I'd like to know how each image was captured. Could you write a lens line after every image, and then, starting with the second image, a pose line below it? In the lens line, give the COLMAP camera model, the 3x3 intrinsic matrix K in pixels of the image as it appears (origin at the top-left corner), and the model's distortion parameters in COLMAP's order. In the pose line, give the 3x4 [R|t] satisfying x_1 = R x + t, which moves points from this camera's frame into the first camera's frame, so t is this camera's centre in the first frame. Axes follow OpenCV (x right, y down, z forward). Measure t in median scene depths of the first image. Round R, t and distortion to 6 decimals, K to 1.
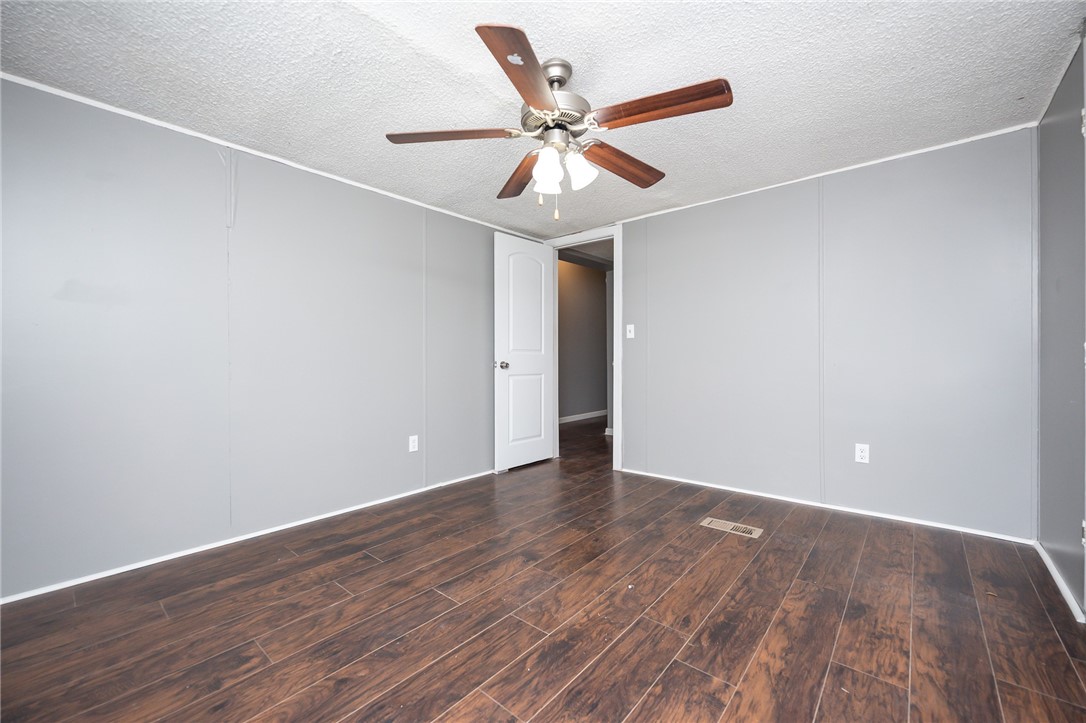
lens RADIAL K [[435.2, 0, 551.3], [0, 435.2, 368.8], [0, 0, 1]] dist [-0.009233, 0.000512]
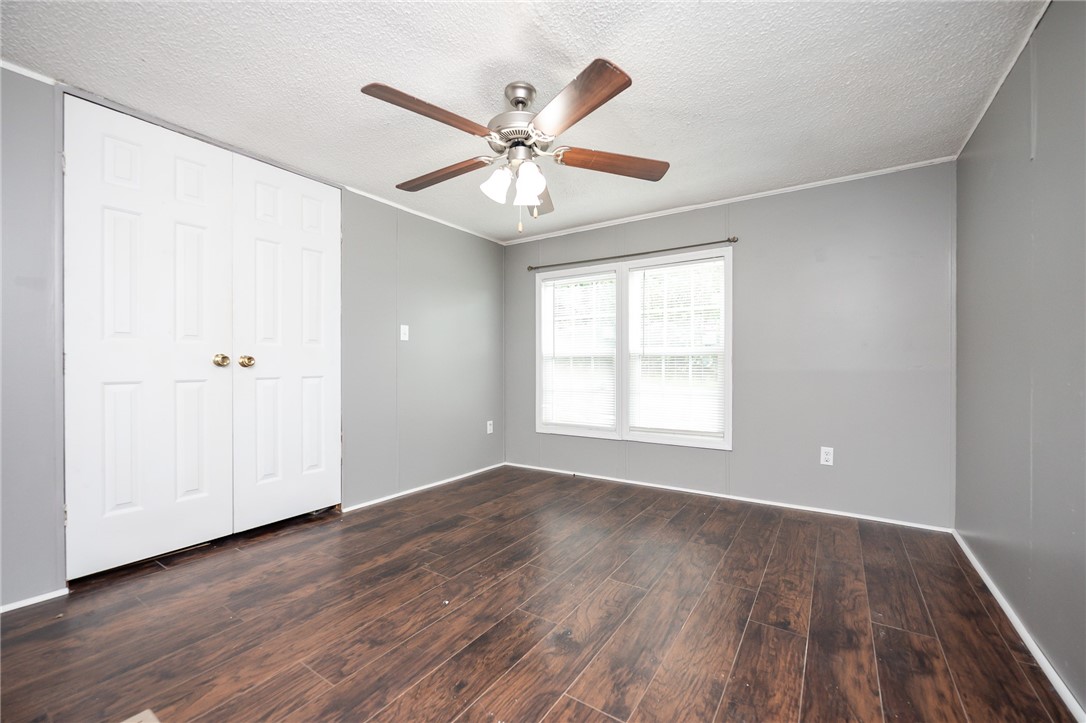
lens RADIAL K [[435.2, 0, 555.0], [0, 435.2, 368.4], [0, 0, 1]] dist [-0.009233, 0.000512]
pose [[-0.991632, 0.009337, -0.128755, 0.060946], [0.003703, 0.999028, 0.043927, -0.048881], [0.129040, 0.043083, -0.990703, 1.860074]]
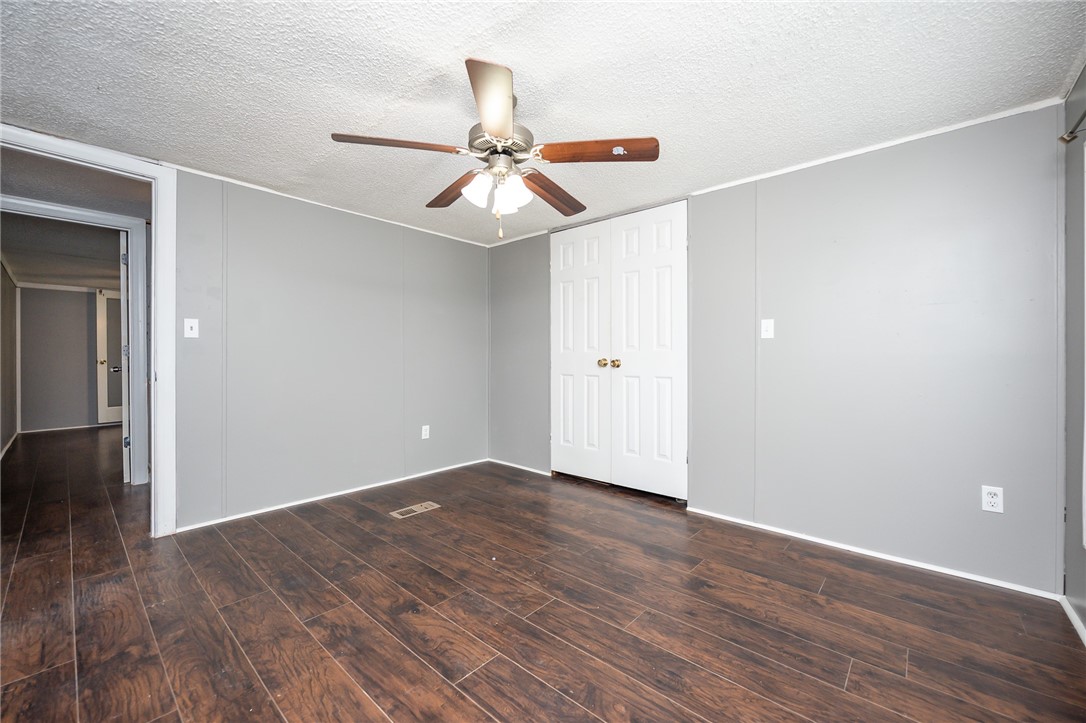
lens RADIAL K [[435.2, 0, 541.6], [0, 435.2, 362.1], [0, 0, 1]] dist [-0.009233, 0.000512]
pose [[0.027637, 0.002779, 0.999614, -0.951952], [0.026177, 0.999651, -0.003503, -0.025061], [-0.999275, 0.026264, 0.027554, 0.785391]]
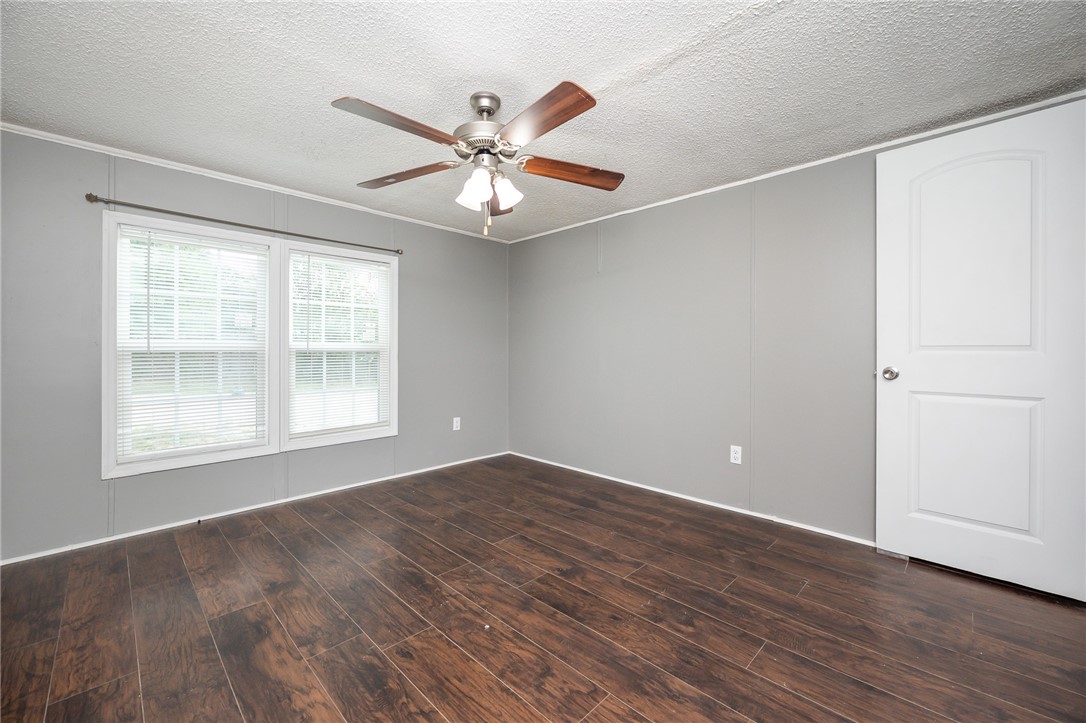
lens RADIAL K [[435.2, 0, 539.1], [0, 435.2, 350.7], [0, 0, 1]] dist [-0.009233, 0.000512]
pose [[-0.086308, 0.000987, -0.996268, 0.982567], [-0.026517, 0.999643, 0.003287, -0.049799], [0.995916, 0.026702, -0.086251, 1.109276]]
